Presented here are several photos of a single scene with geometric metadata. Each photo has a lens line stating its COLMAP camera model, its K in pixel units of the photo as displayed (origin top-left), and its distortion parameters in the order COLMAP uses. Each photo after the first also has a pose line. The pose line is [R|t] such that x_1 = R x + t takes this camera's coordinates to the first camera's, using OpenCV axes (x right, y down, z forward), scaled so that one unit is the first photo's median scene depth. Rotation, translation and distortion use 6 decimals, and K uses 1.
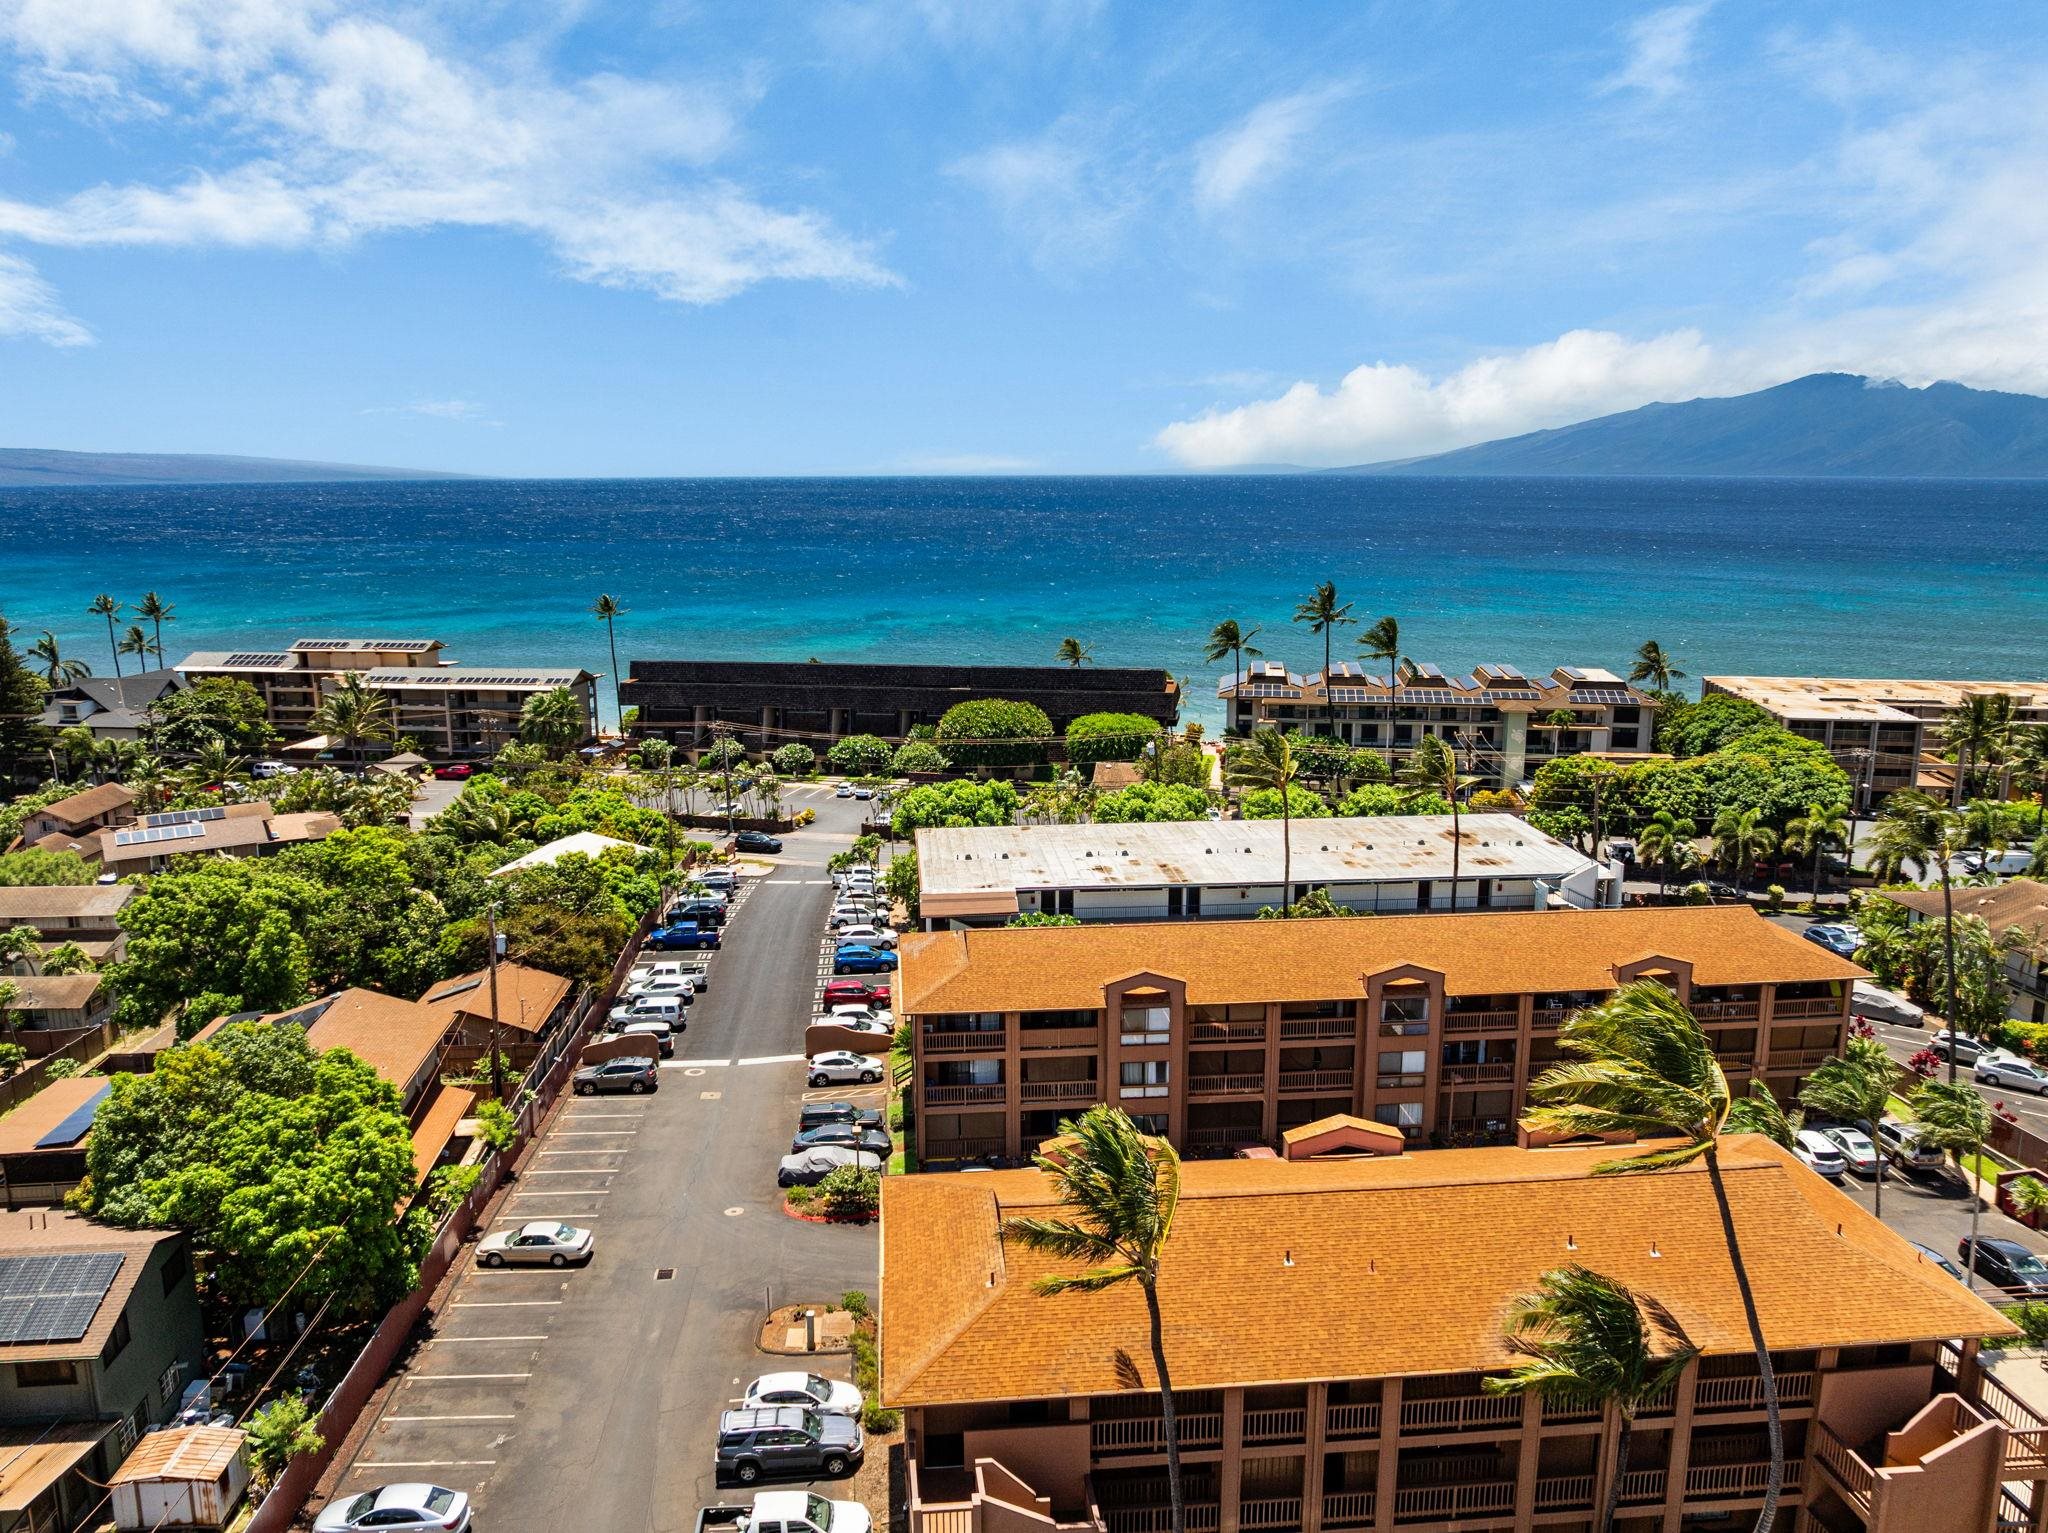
lens RADIAL K [[1487.8, 0, 1023.8], [0, 1487.8, 777.6], [0, 0, 1]] dist [-0.028593, -0.010420]
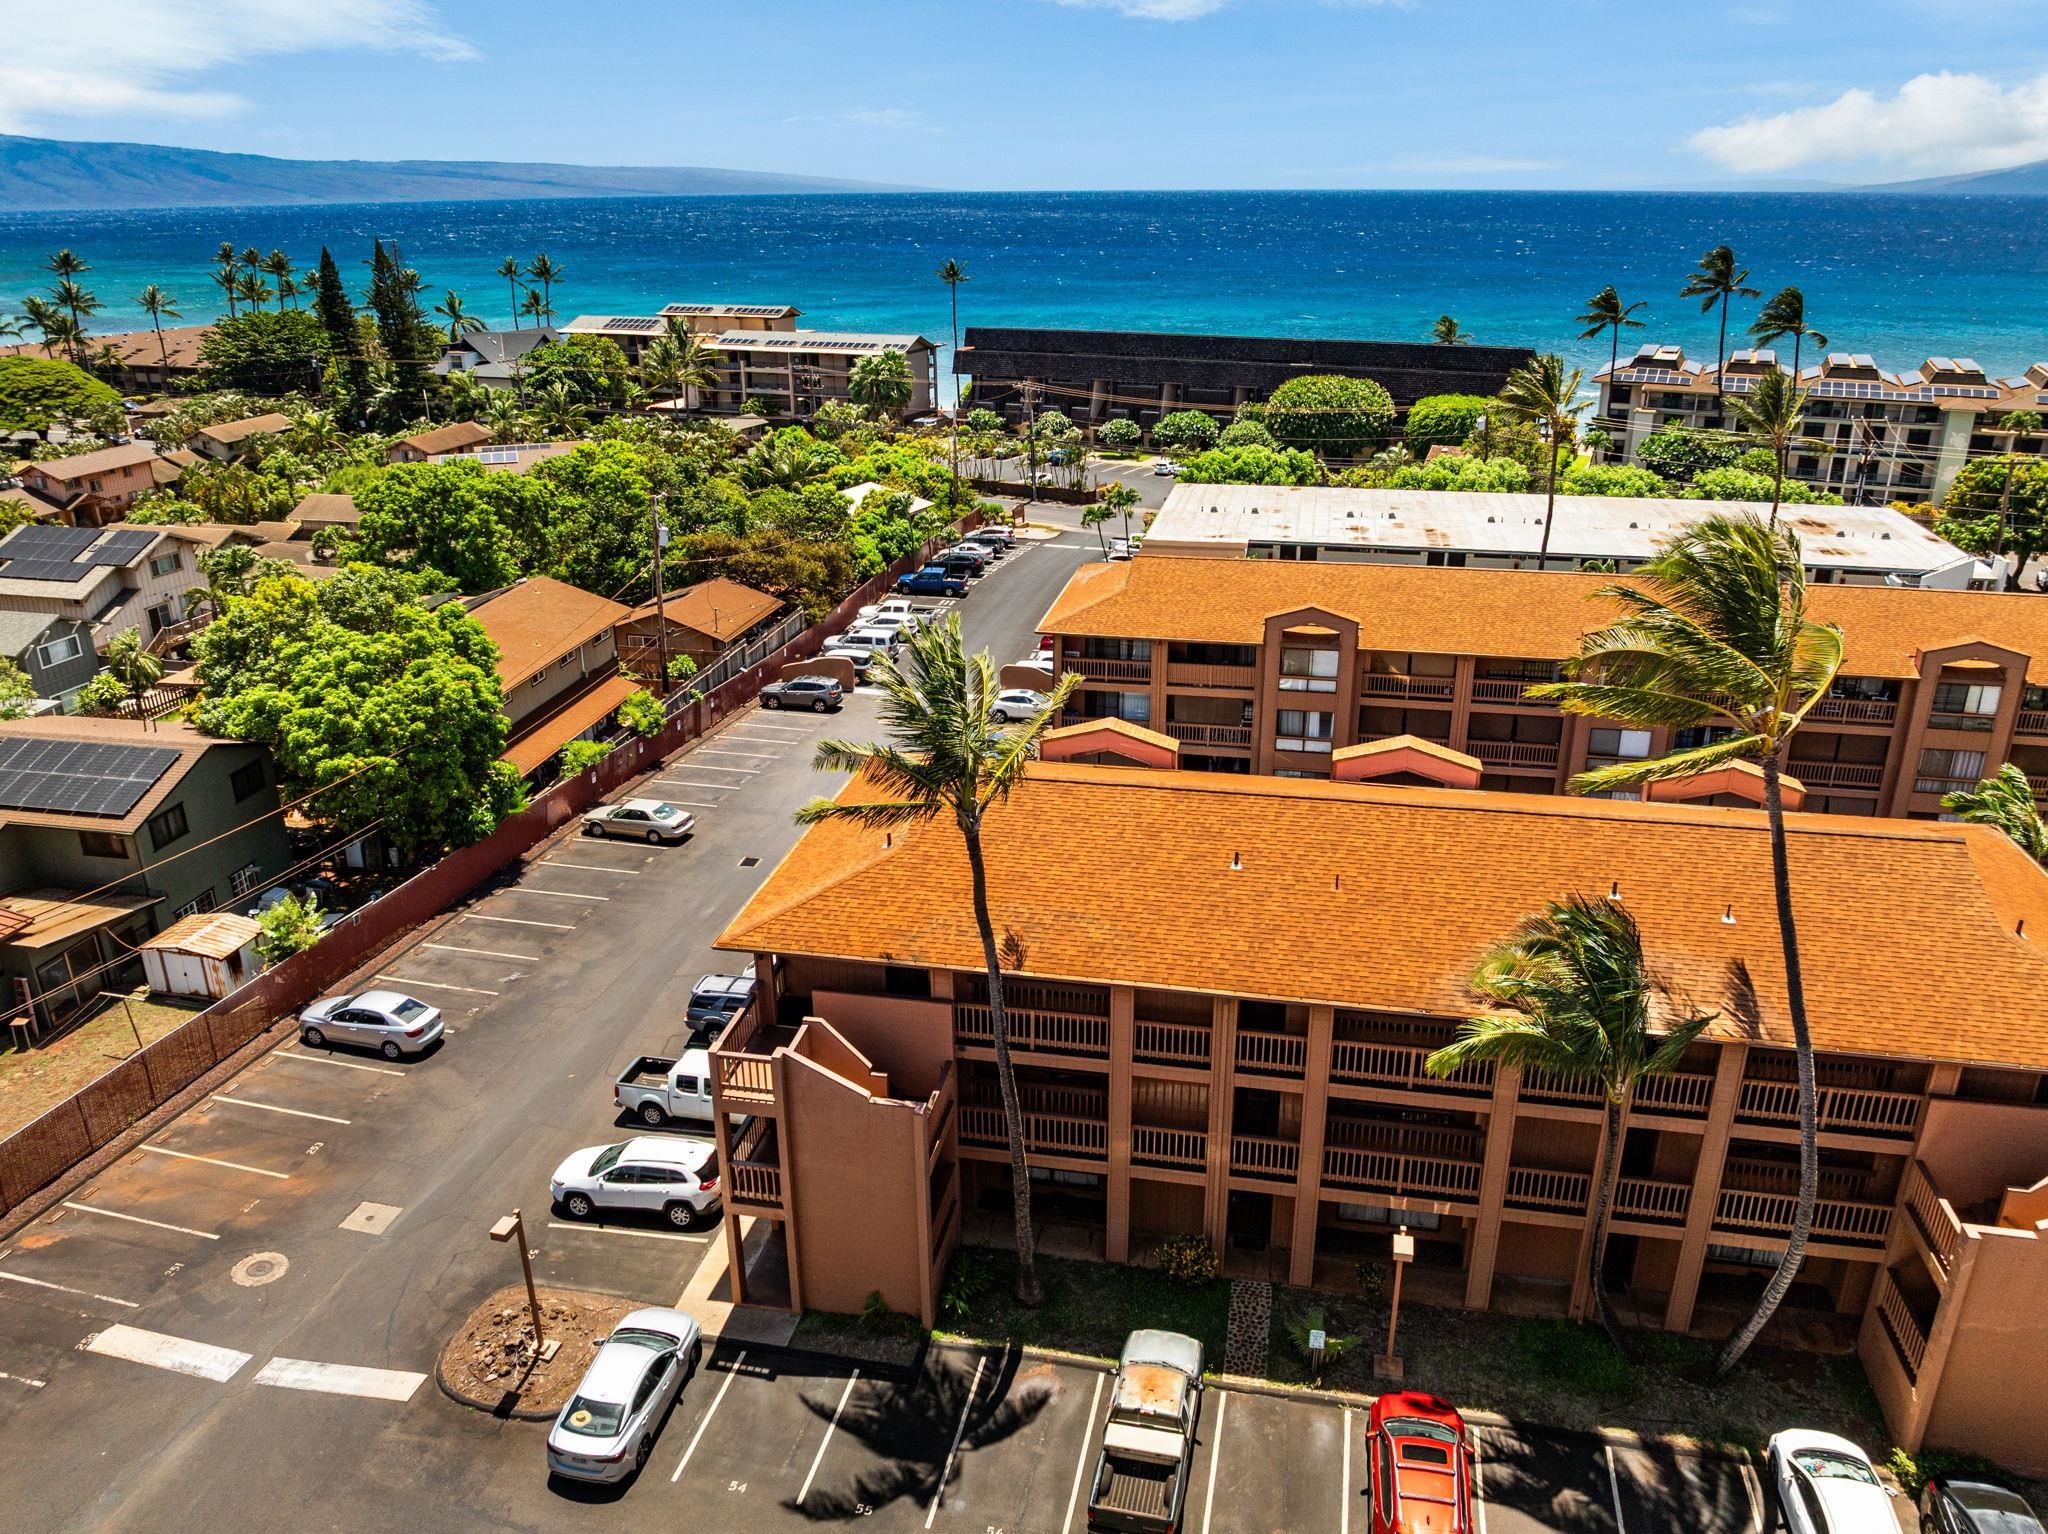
lens RADIAL K [[1487.8, 0, 1023.8], [0, 1487.8, 778.1], [0, 0, 1]] dist [-0.028593, -0.010420]
pose [[0.958141, 0.103741, -0.266839, 0.117092], [-0.054703, 0.981205, 0.185050, 0.055751], [0.281021, -0.162707, 0.945808, 0.081918]]
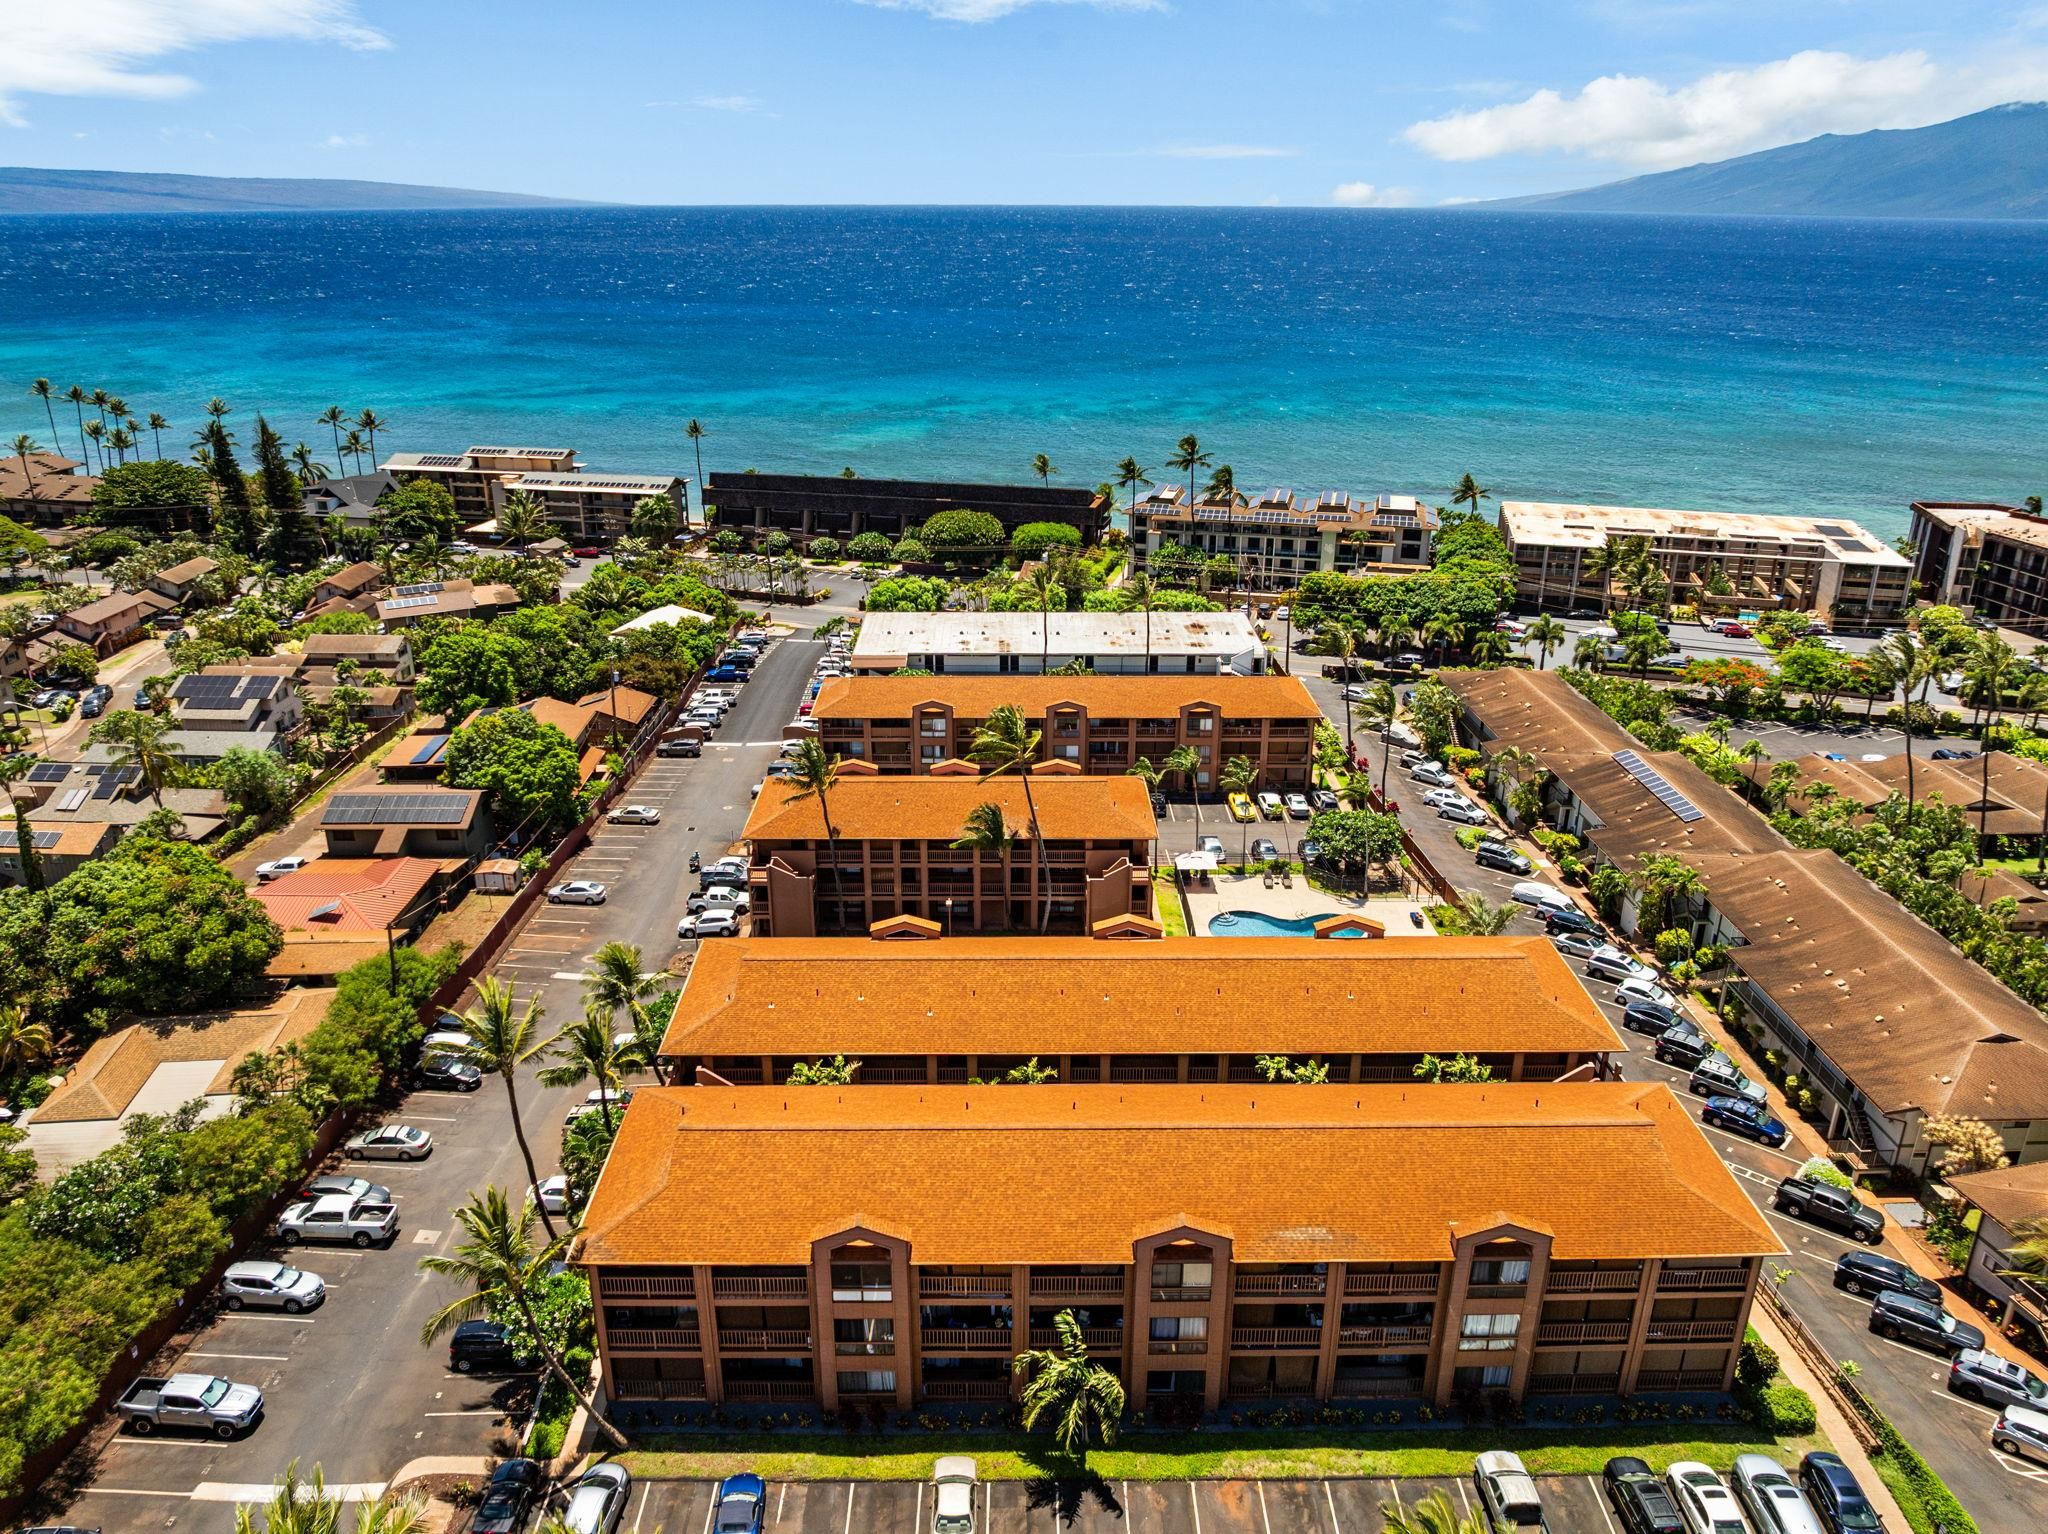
lens RADIAL K [[1460.1, 0, 1024.0], [0, 1460.1, 767.0], [0, 0, 1]] dist [-0.032215, -0.004097]
pose [[0.996870, 0.035408, -0.070687, 0.249280], [-0.023127, 0.985593, 0.167547, -0.080701], [0.075601, -0.165388, 0.983327, -0.670516]]
